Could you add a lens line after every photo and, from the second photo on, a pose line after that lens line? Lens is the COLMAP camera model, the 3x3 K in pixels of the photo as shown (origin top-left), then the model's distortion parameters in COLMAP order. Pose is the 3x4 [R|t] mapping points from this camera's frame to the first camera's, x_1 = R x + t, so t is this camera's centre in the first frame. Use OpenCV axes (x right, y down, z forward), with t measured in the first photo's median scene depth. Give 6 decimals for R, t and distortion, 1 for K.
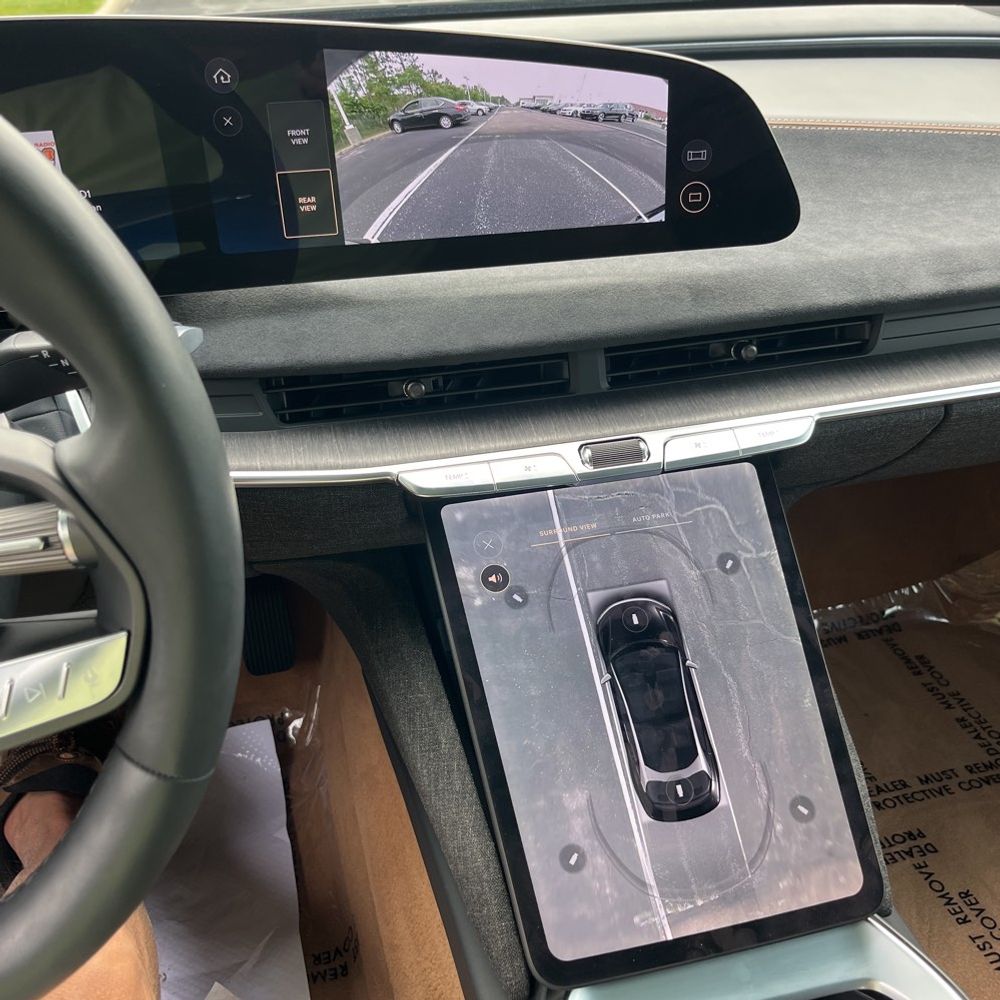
lens RADIAL K [[1026.5, 0, 508.6], [0, 1026.5, 495.4], [0, 0, 1]] dist [0.015093, 0.000000]
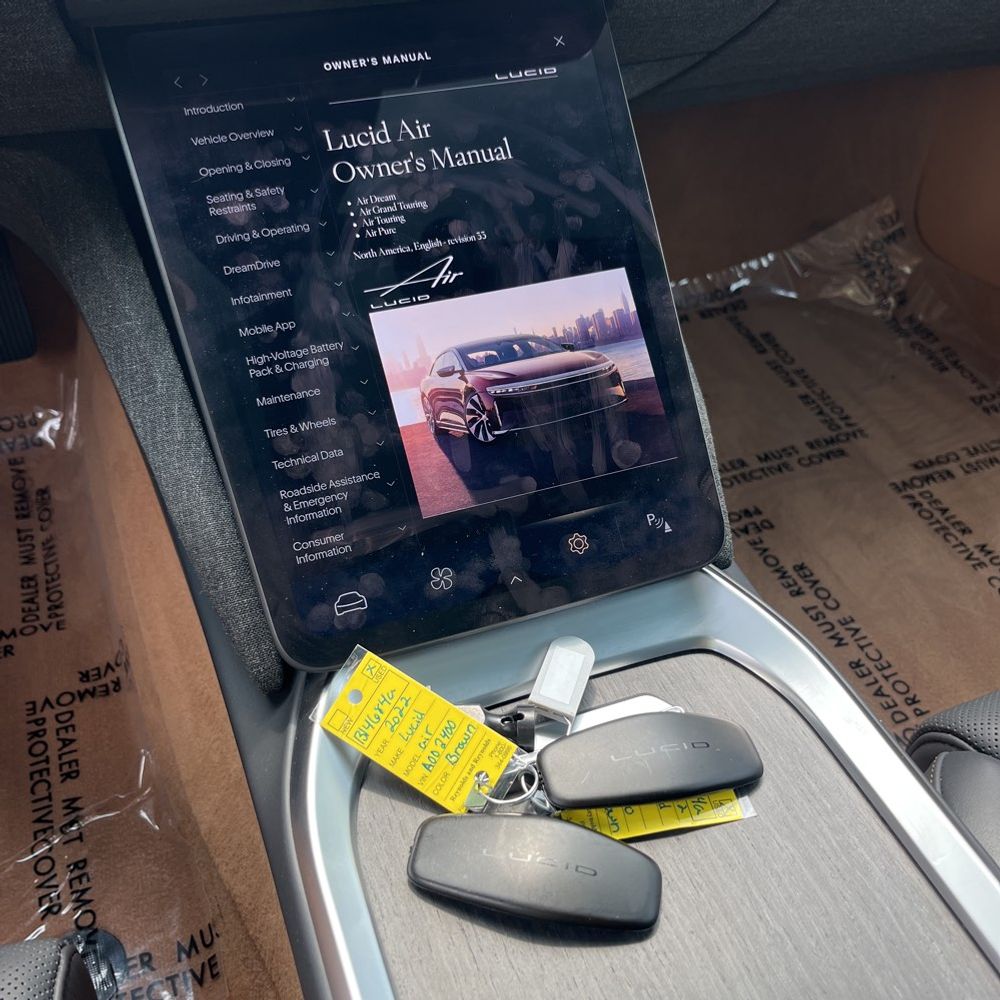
lens RADIAL K [[1026.5, 0, 500.4], [0, 1026.5, 507.5], [0, 0, 1]] dist [0.015093, 0.000000]
pose [[0.990177, -0.044628, 0.132505, 0.067528], [0.009430, 0.966849, 0.255175, 0.125521], [-0.139500, -0.251419, 0.957772, 0.208259]]
